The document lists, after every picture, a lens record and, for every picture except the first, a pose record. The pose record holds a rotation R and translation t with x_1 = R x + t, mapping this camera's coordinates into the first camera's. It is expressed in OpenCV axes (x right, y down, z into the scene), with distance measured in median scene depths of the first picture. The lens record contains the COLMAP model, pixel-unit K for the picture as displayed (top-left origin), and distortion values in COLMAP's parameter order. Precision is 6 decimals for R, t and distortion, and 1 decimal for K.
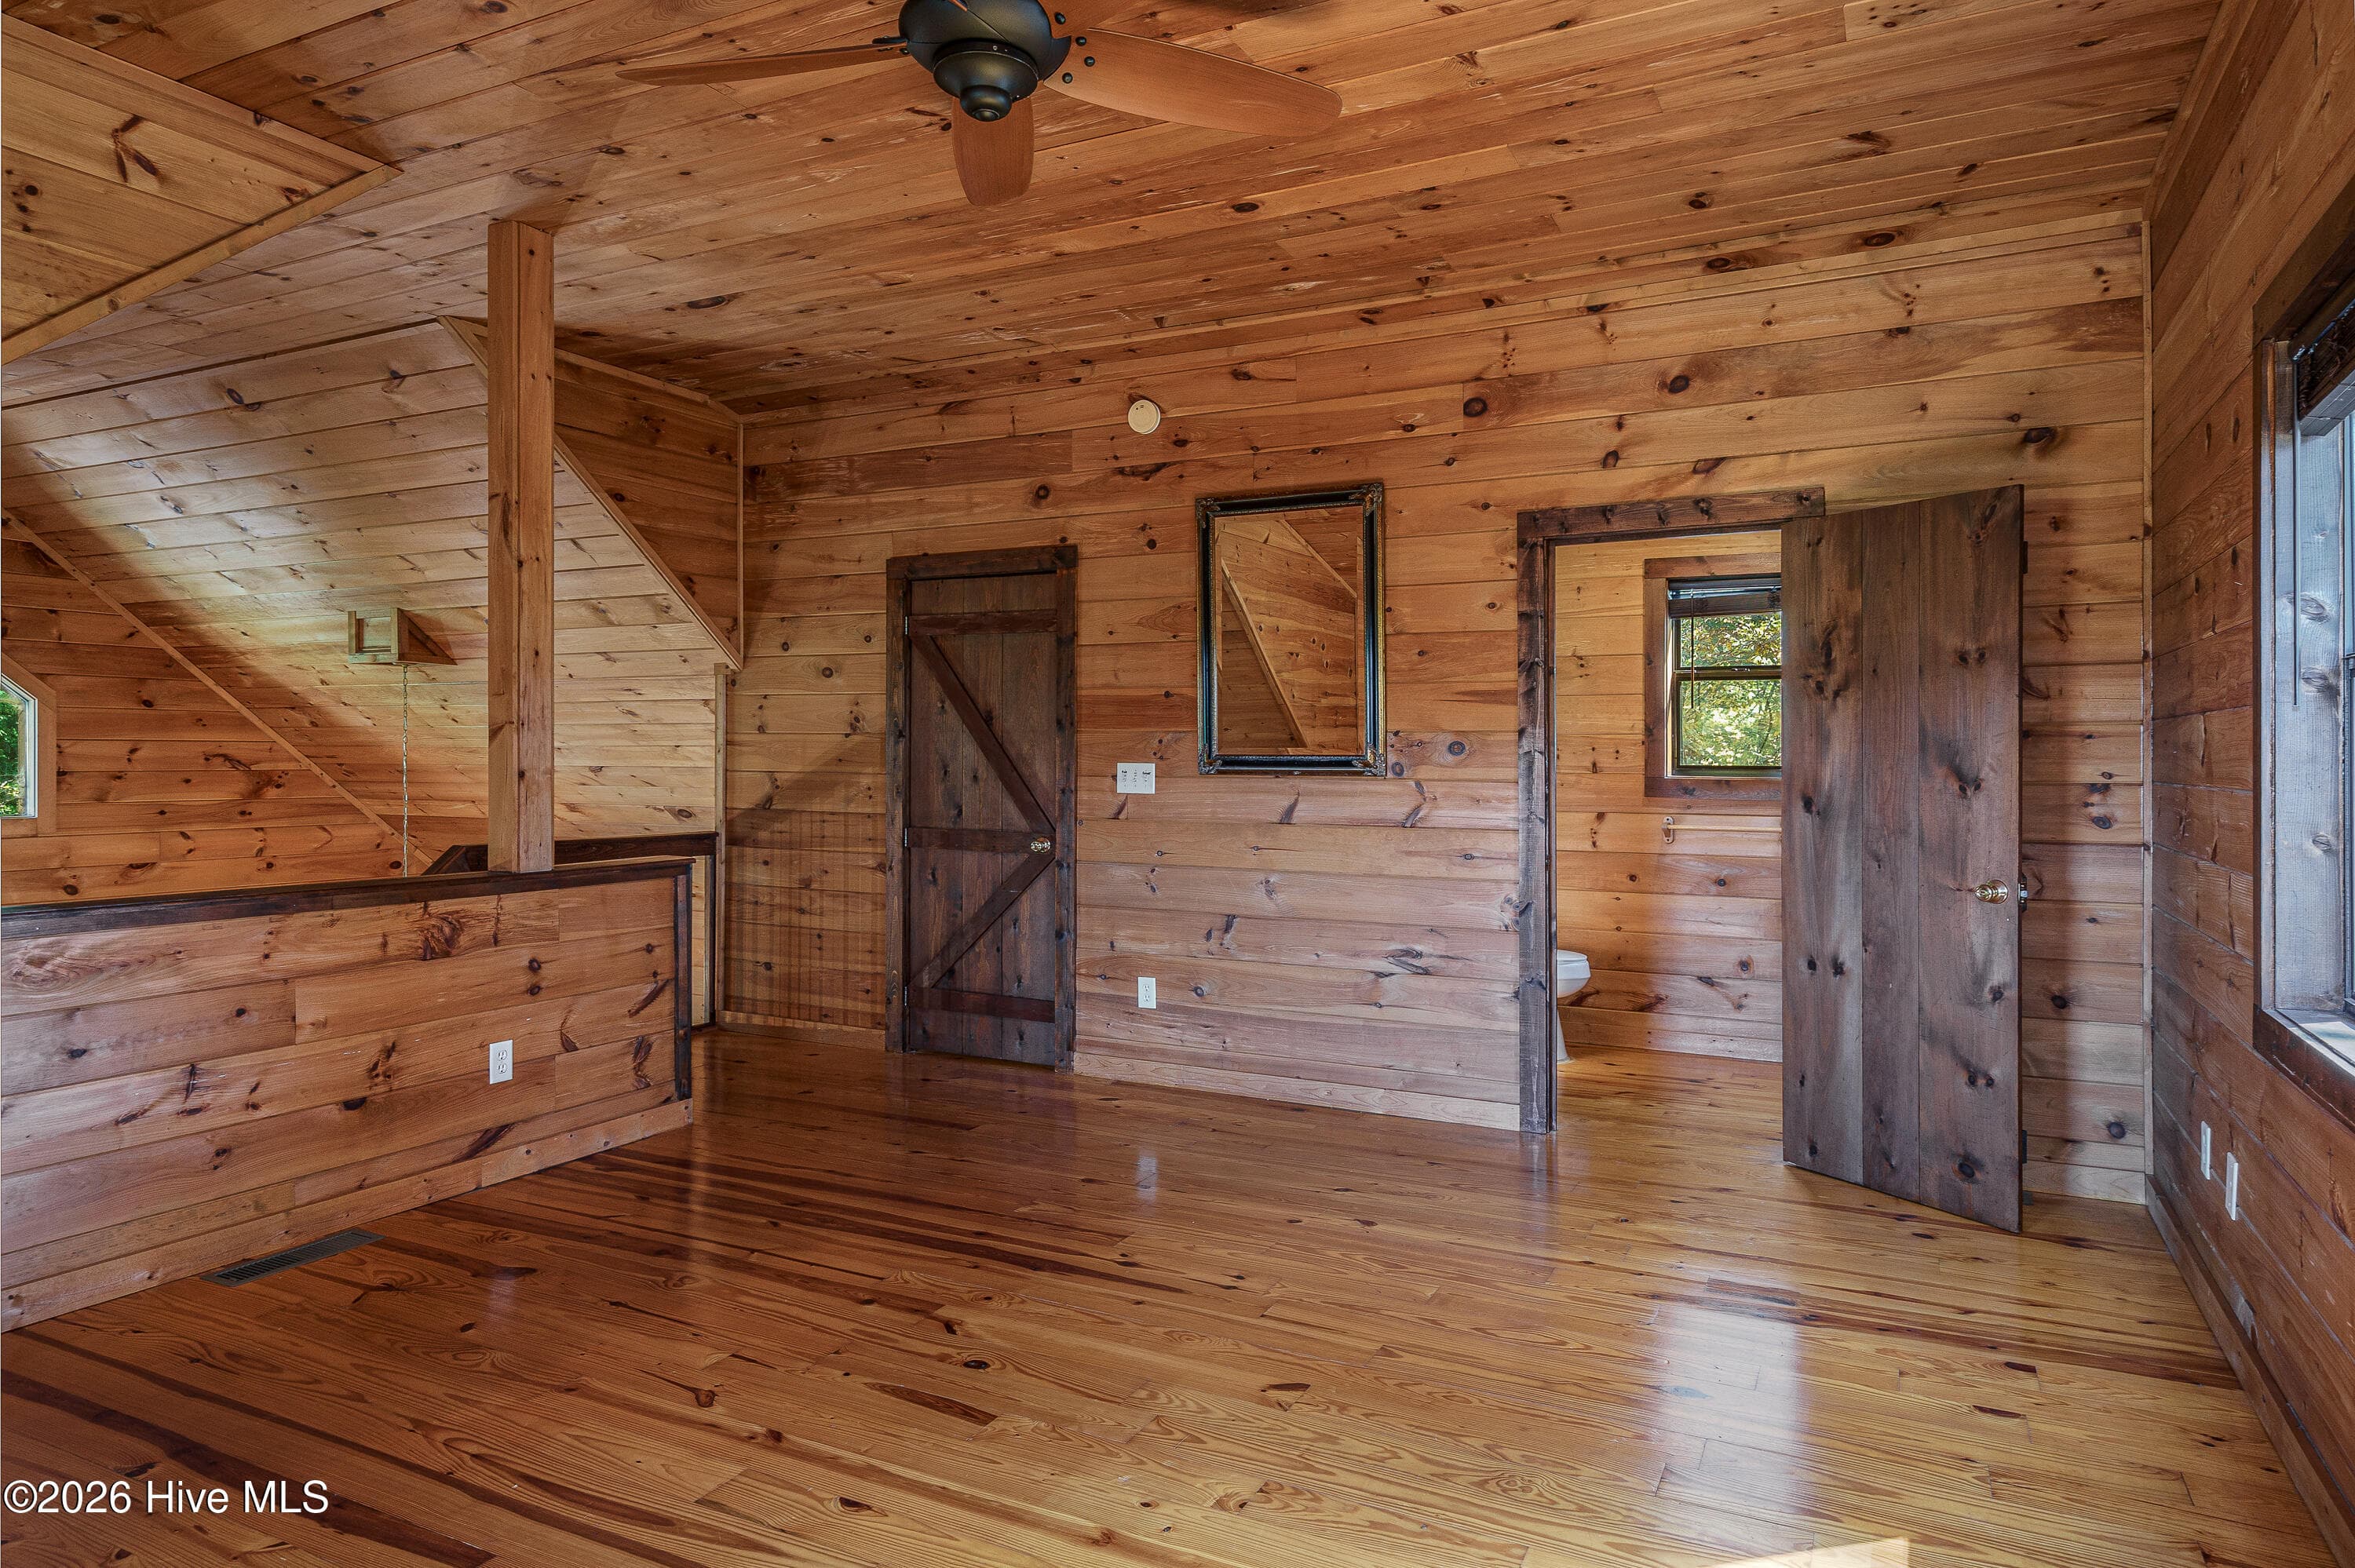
lens RADIAL K [[1441.0, 0, 1168.9], [0, 1441.0, 771.0], [0, 0, 1]] dist [0.002119, 0.000234]
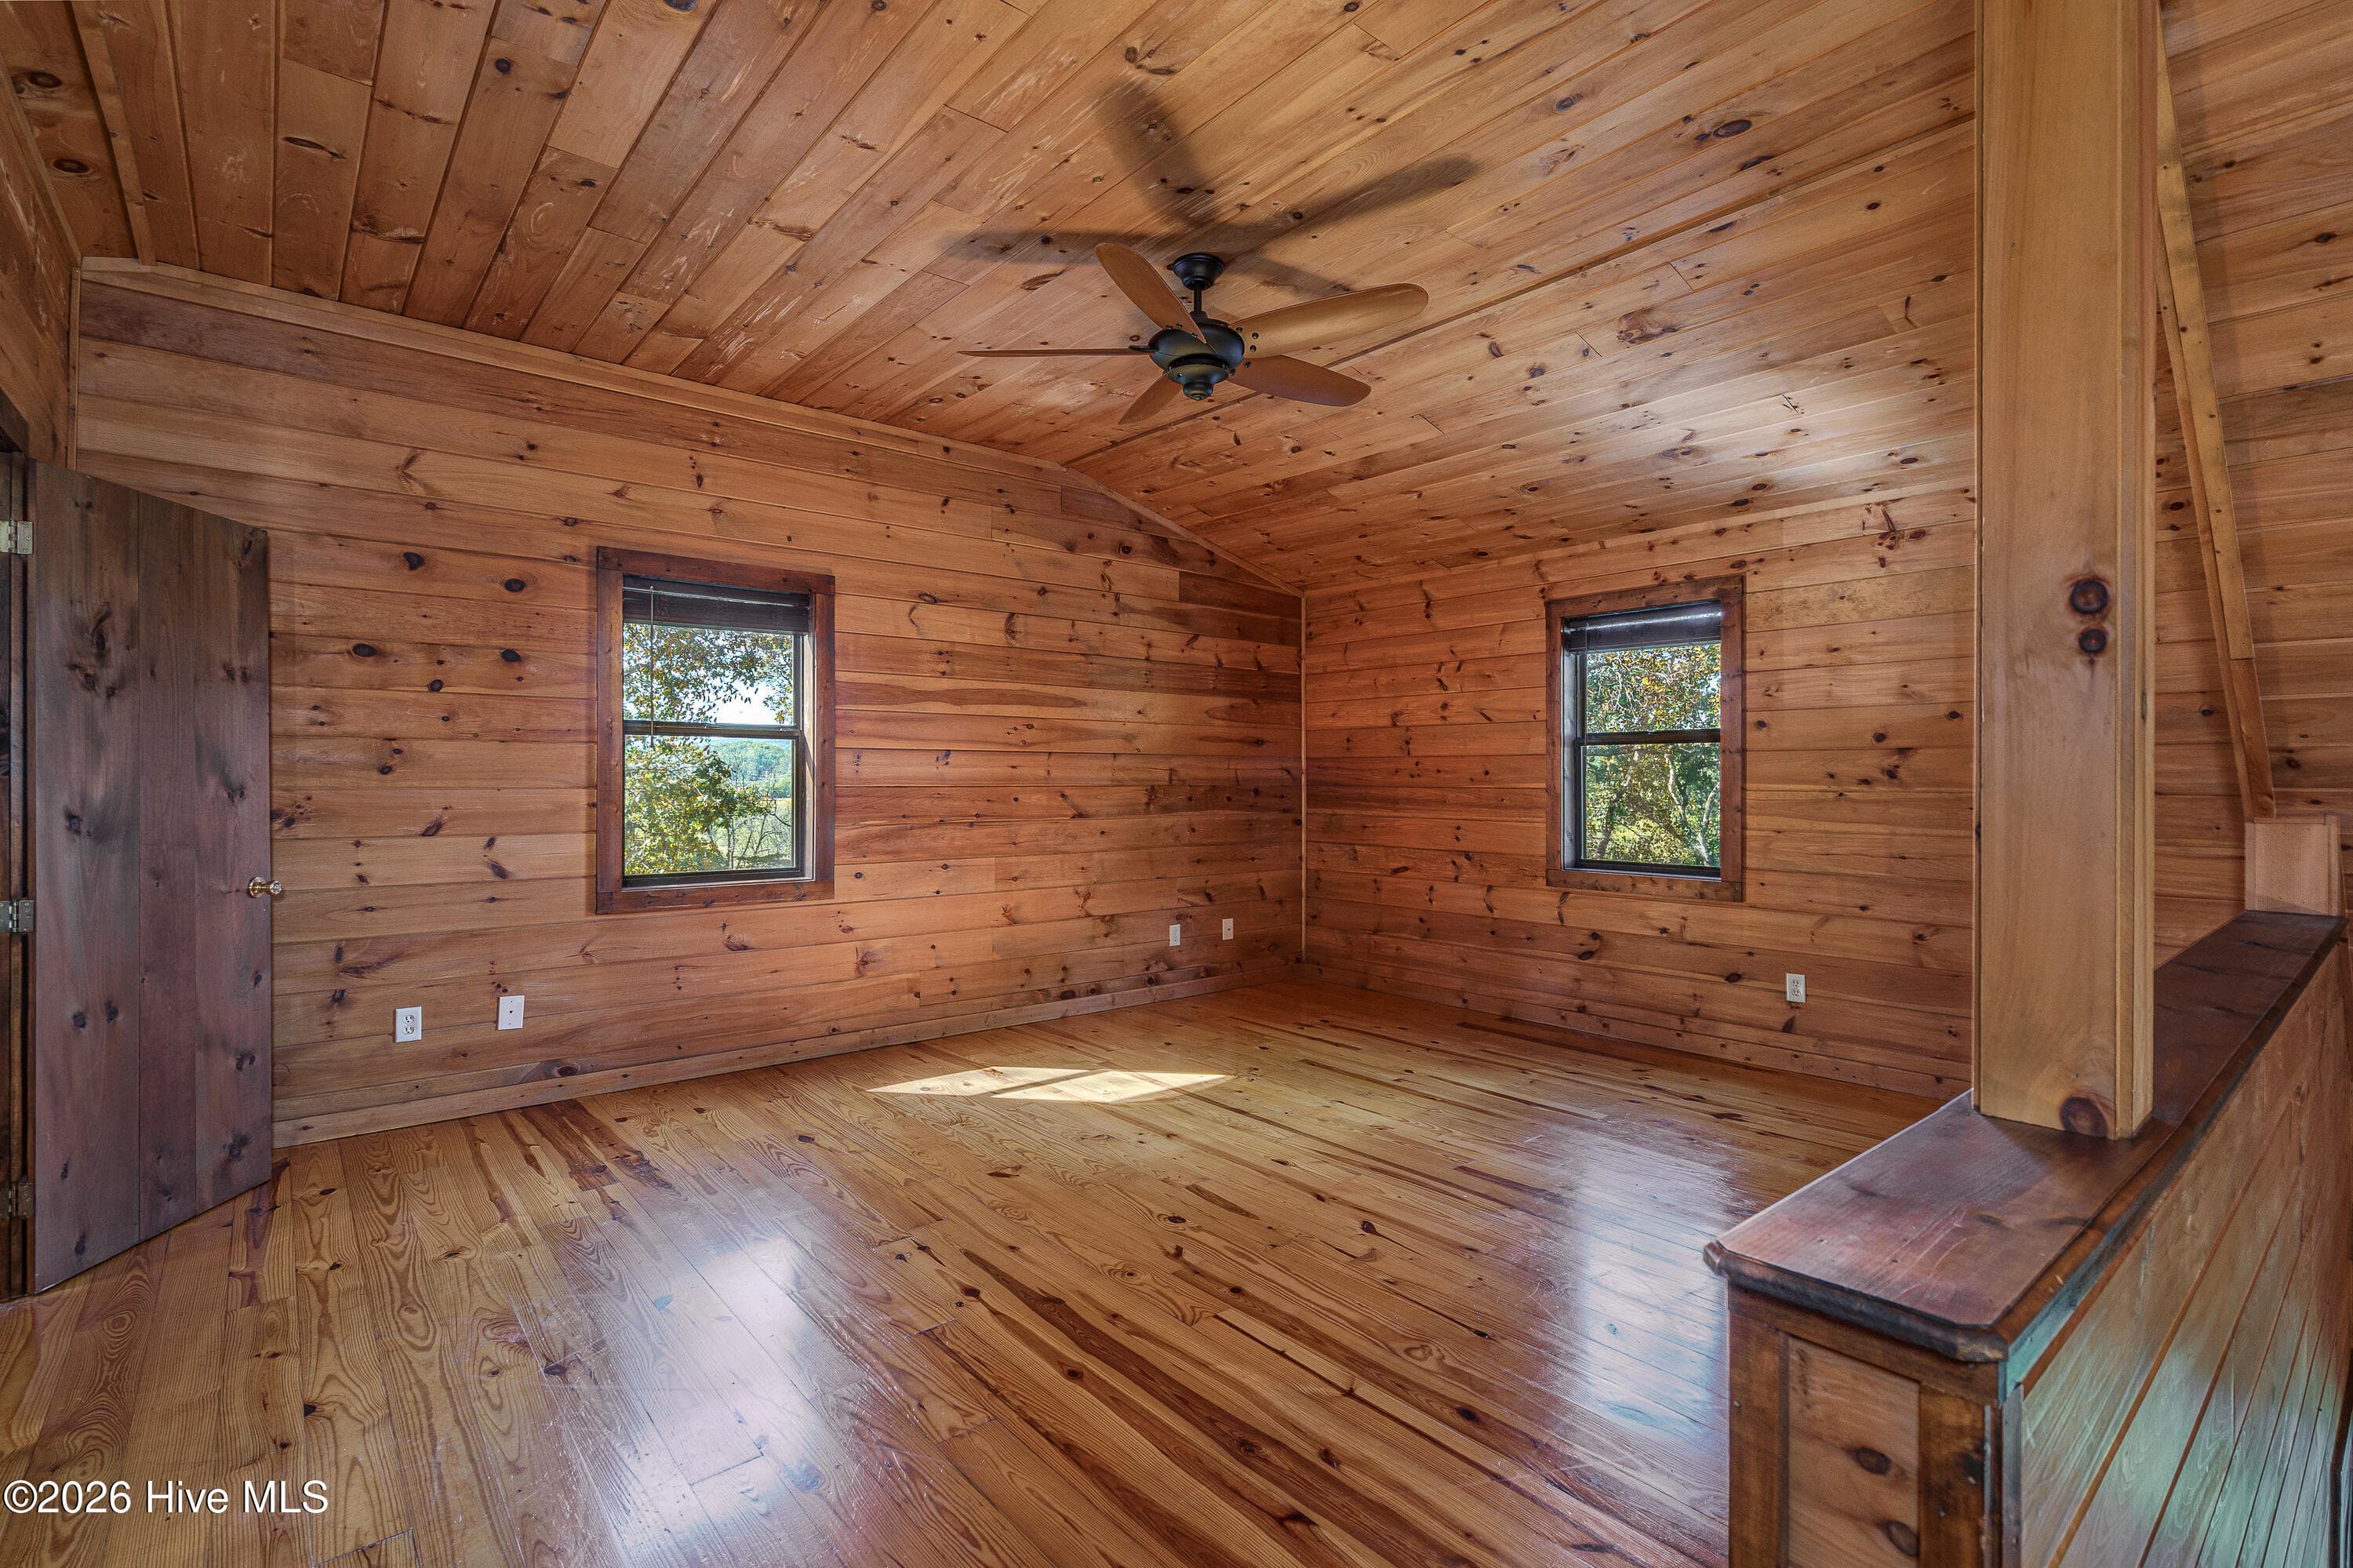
lens RADIAL K [[1066.4, 0, 1173.6], [0, 1066.4, 773.8], [0, 0, 1]] dist [-0.000114, 0.000033]
pose [[-0.920114, -0.006274, 0.391600, -0.393542], [0.000117, 0.999867, 0.016296, -0.016597], [-0.391651, 0.015040, -0.919991, 1.449318]]
